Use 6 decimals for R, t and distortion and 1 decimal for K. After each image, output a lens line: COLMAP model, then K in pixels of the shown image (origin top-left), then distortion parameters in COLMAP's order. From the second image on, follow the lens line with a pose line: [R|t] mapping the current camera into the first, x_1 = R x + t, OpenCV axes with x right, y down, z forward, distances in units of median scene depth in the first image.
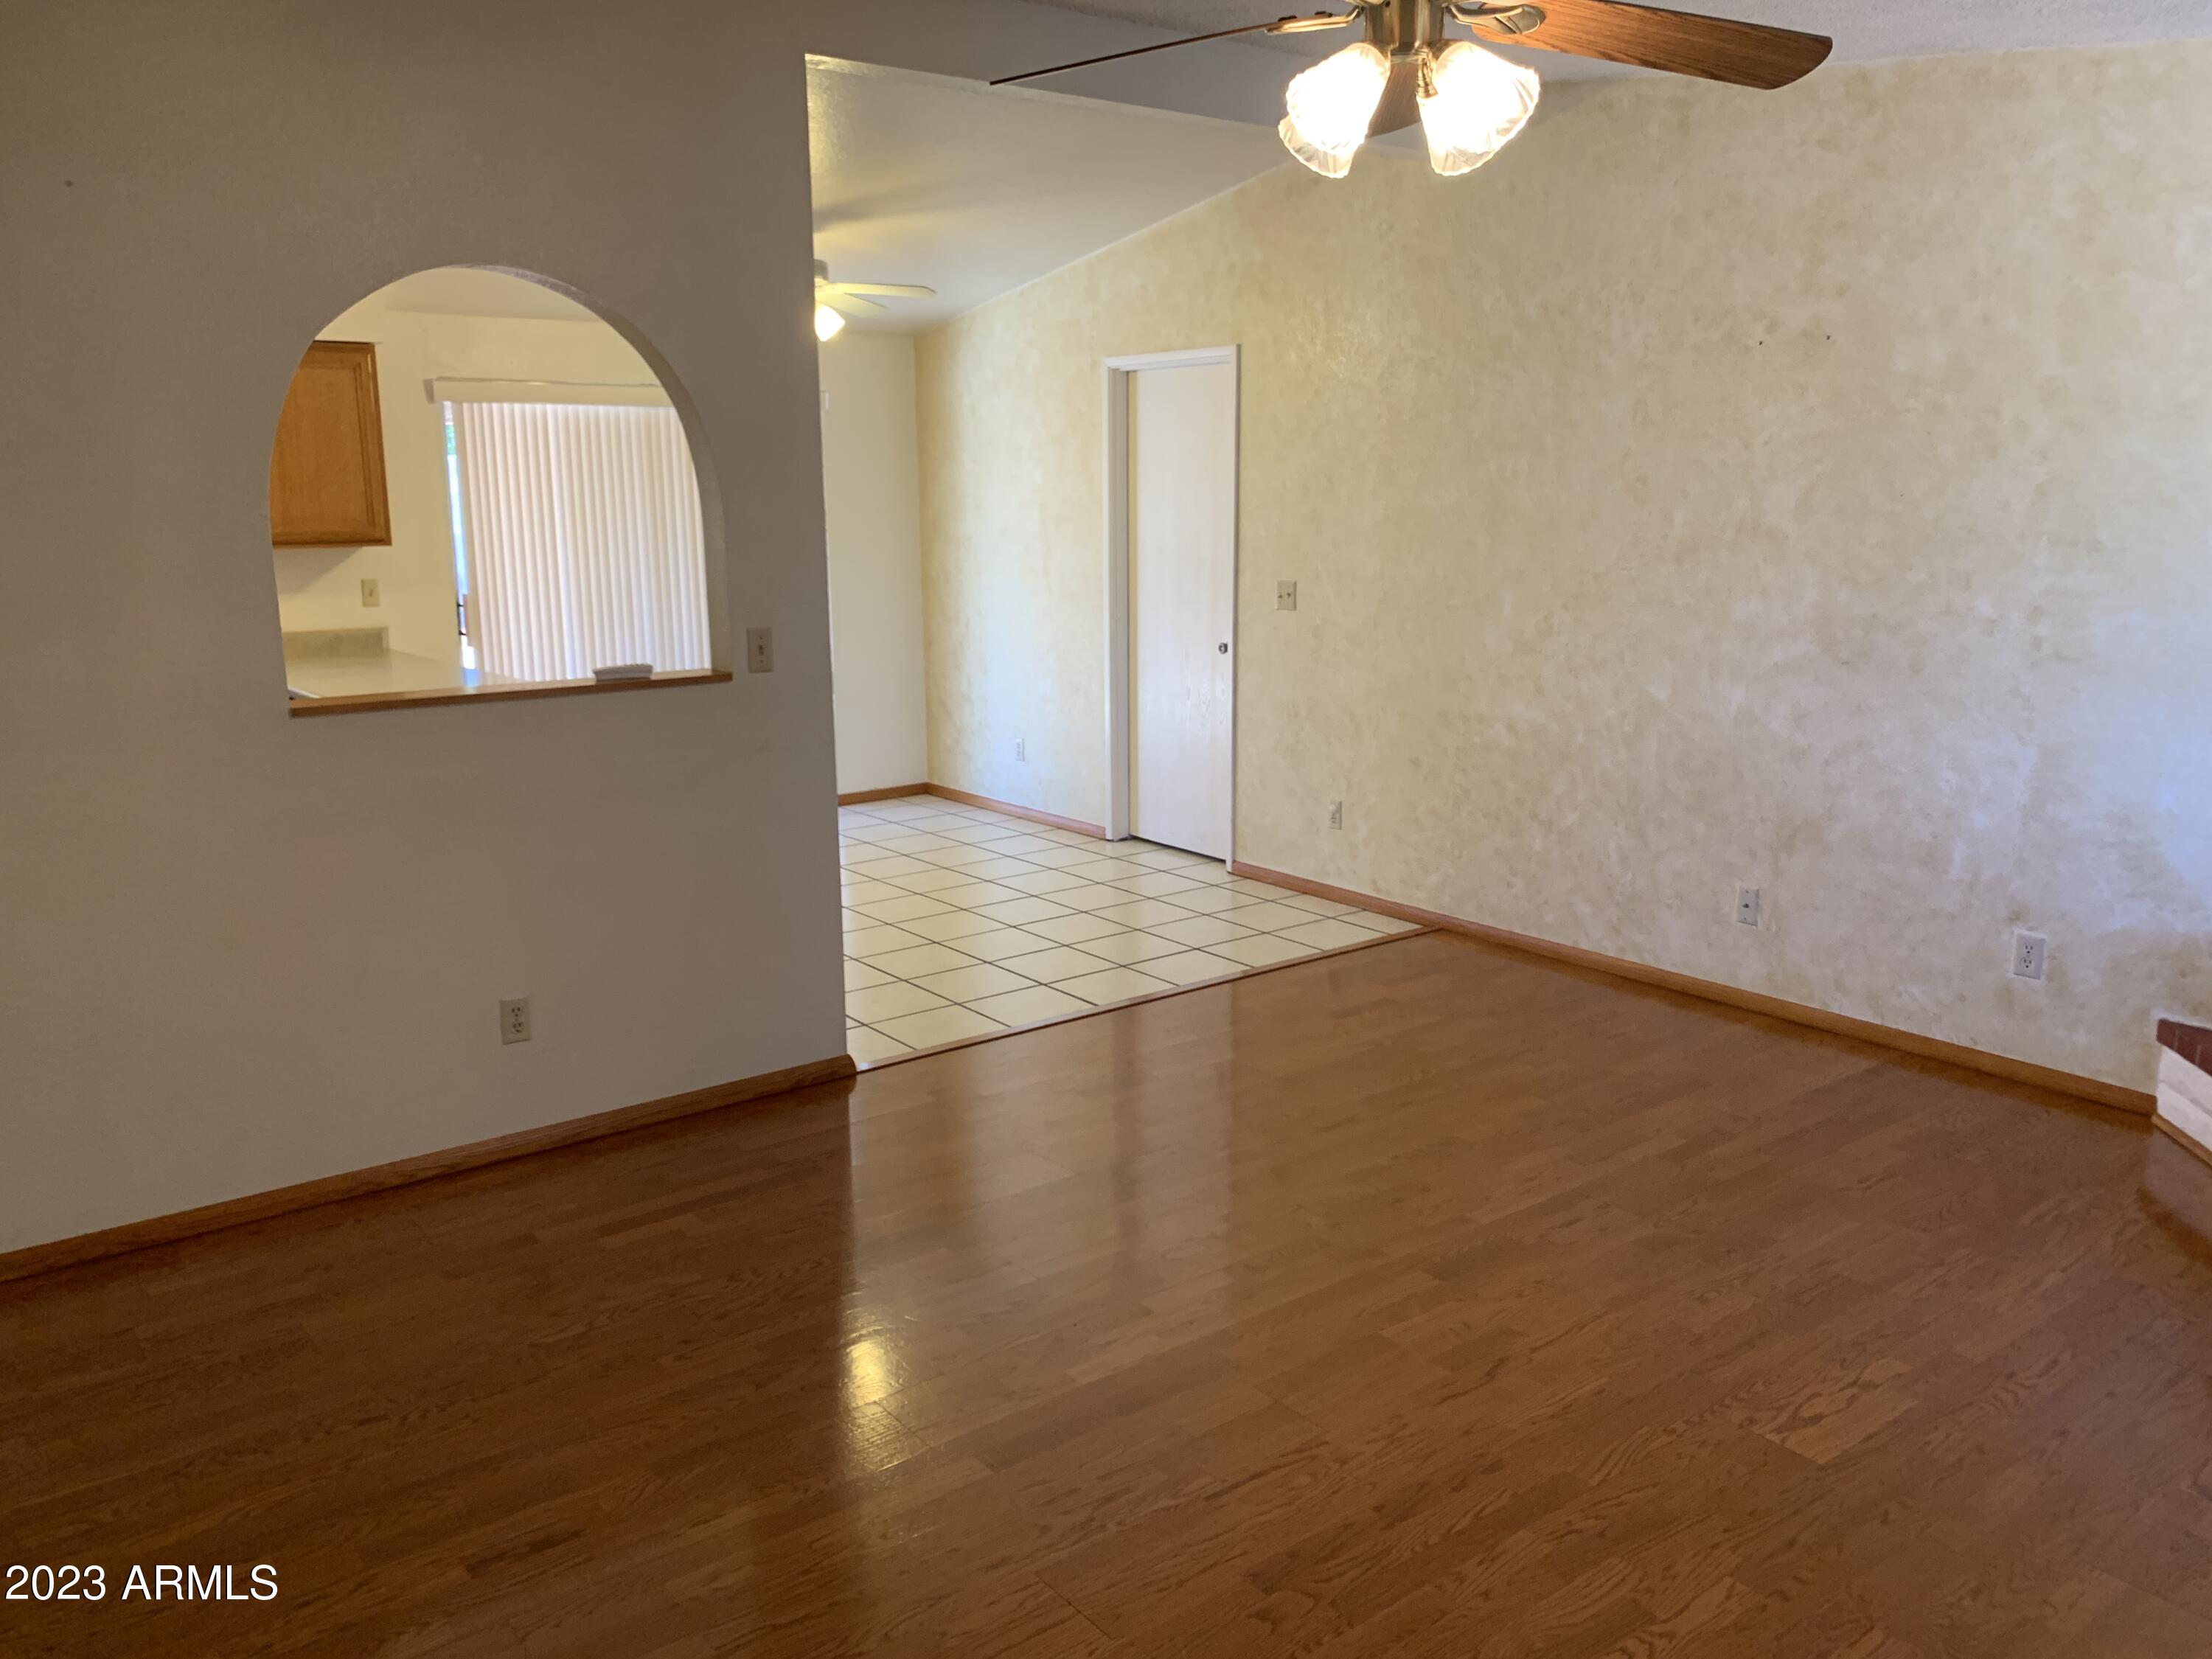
lens RADIAL K [[1687.1, 0, 1104.6], [0, 1687.1, 835.4], [0, 0, 1]] dist [0.016803, -0.024771]
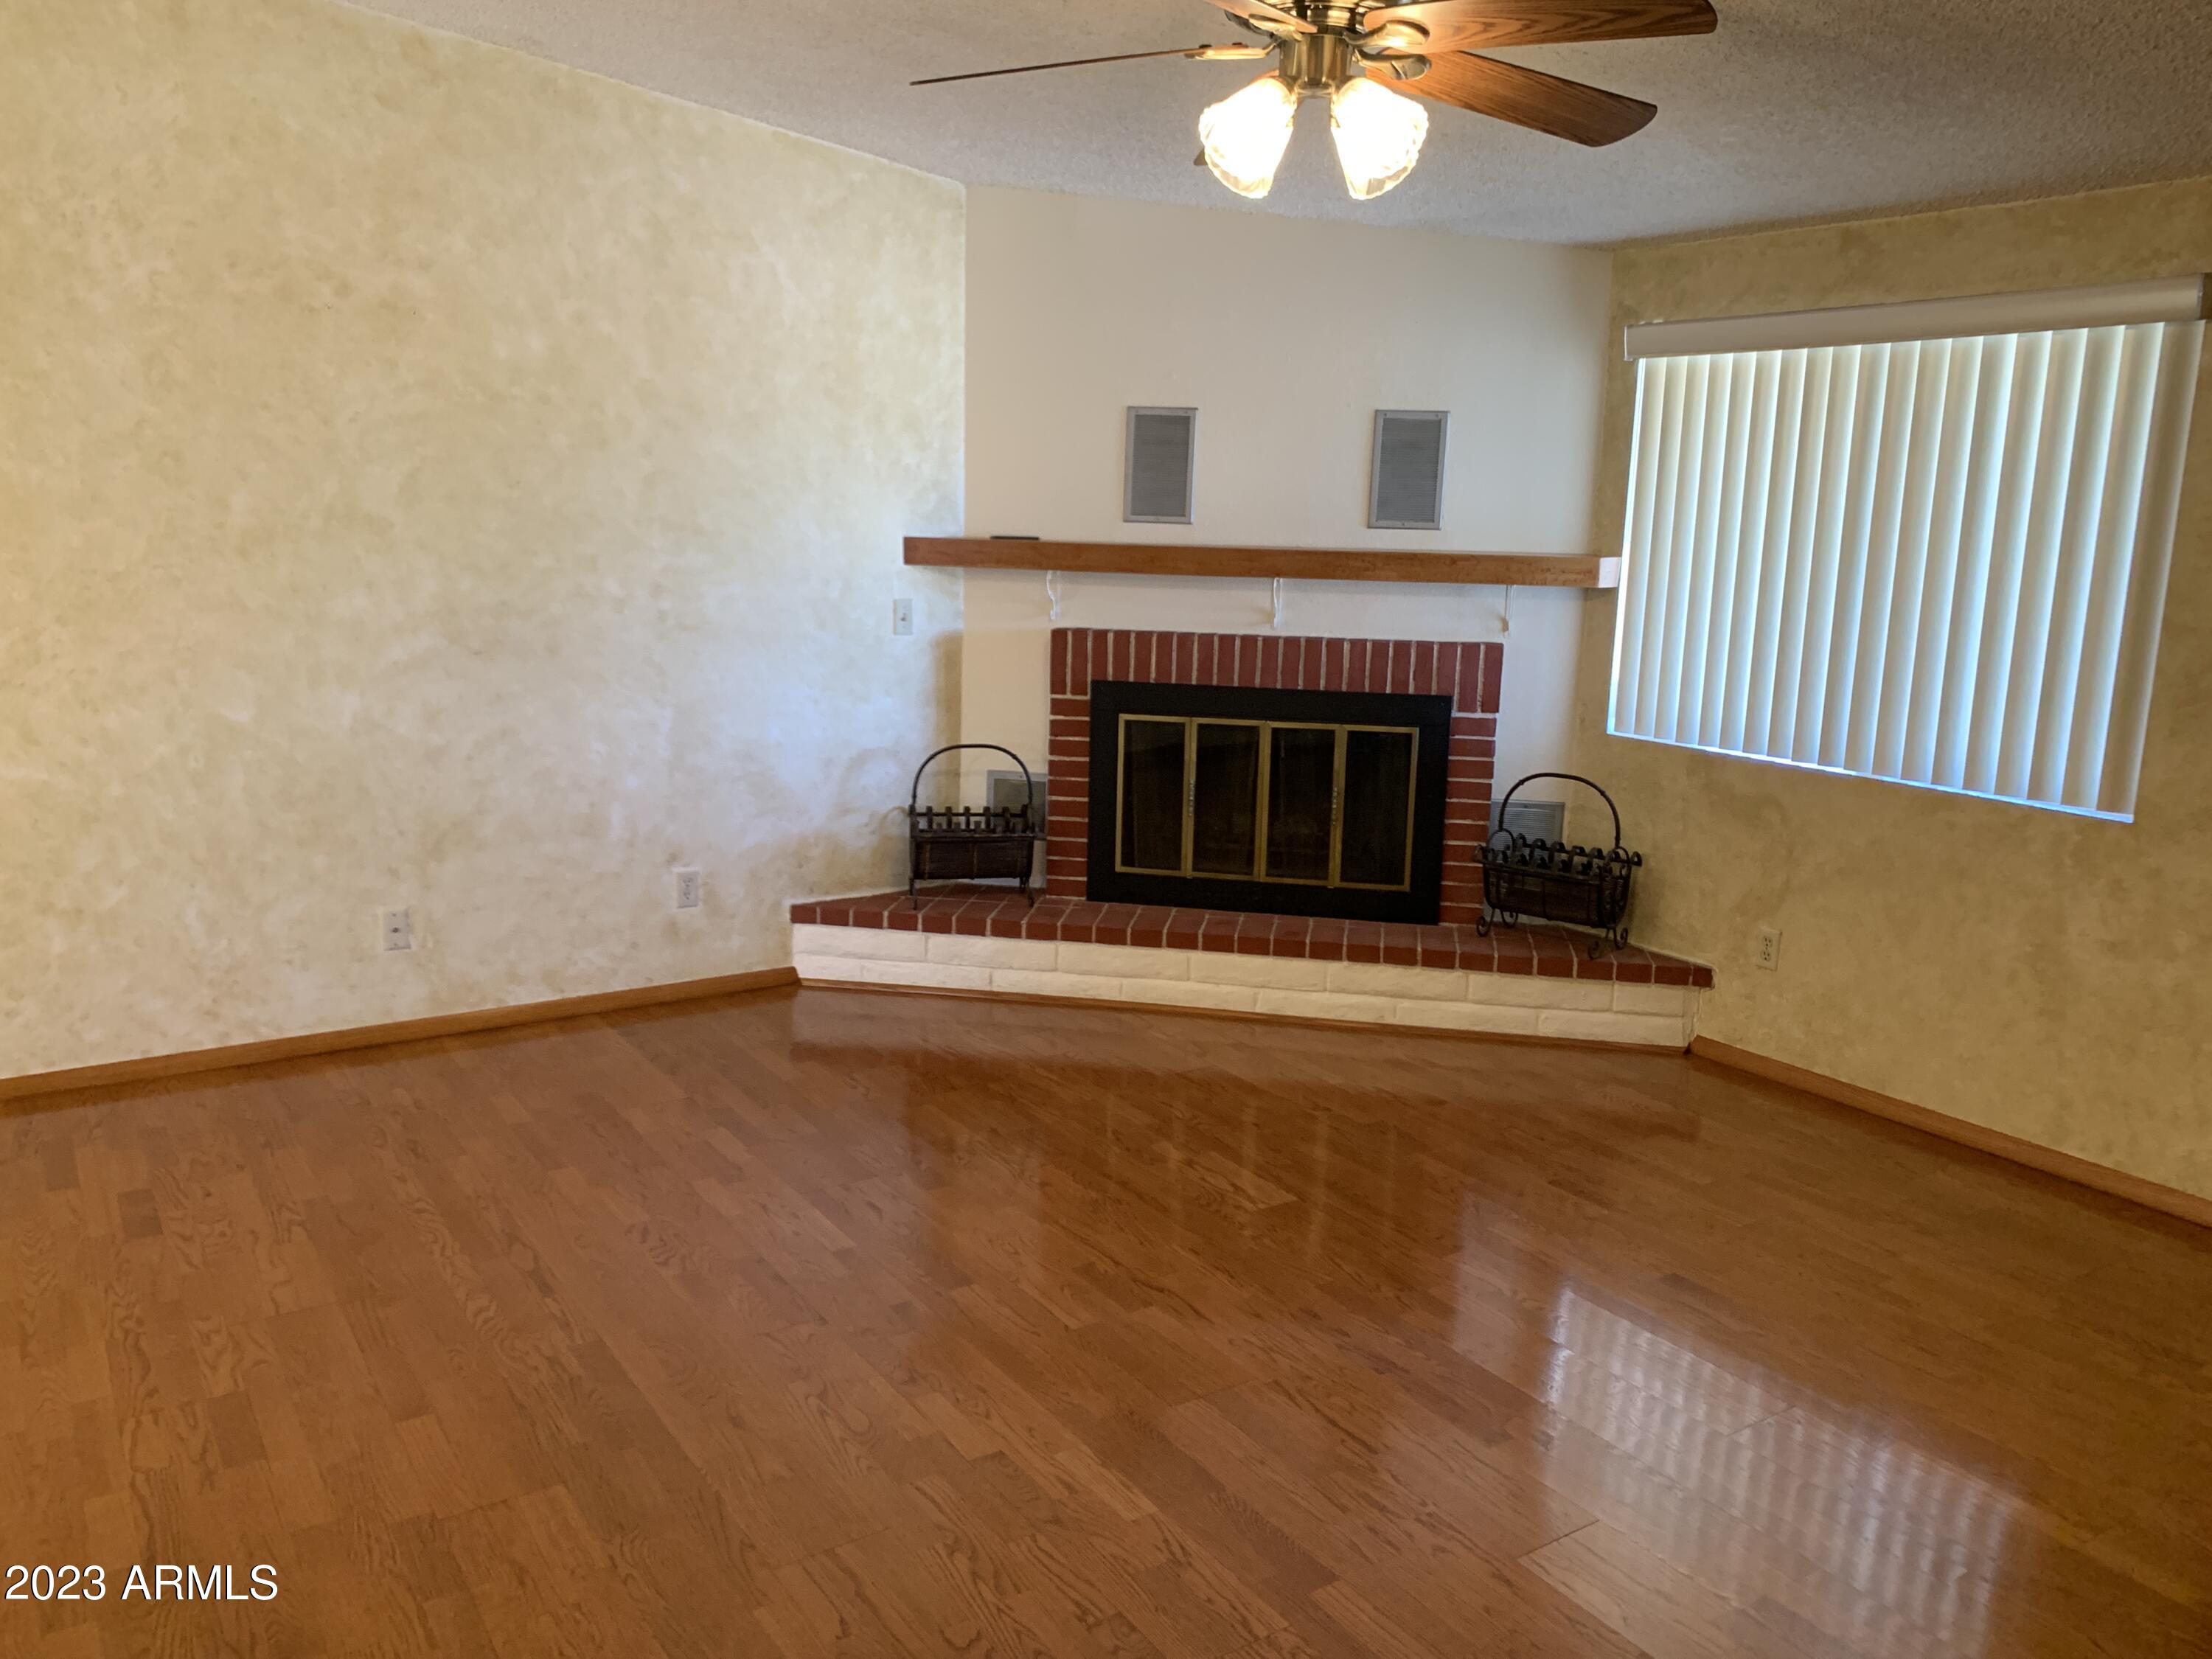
lens RADIAL K [[1687.1, 0, 1114.1], [0, 1687.1, 819.9], [0, 0, 1]] dist [0.016803, -0.024771]
pose [[0.061555, -0.182070, 0.981357, -0.510145], [0.177699, 0.969513, 0.168726, -0.107288], [-0.982158, 0.164000, 0.092032, 0.562766]]
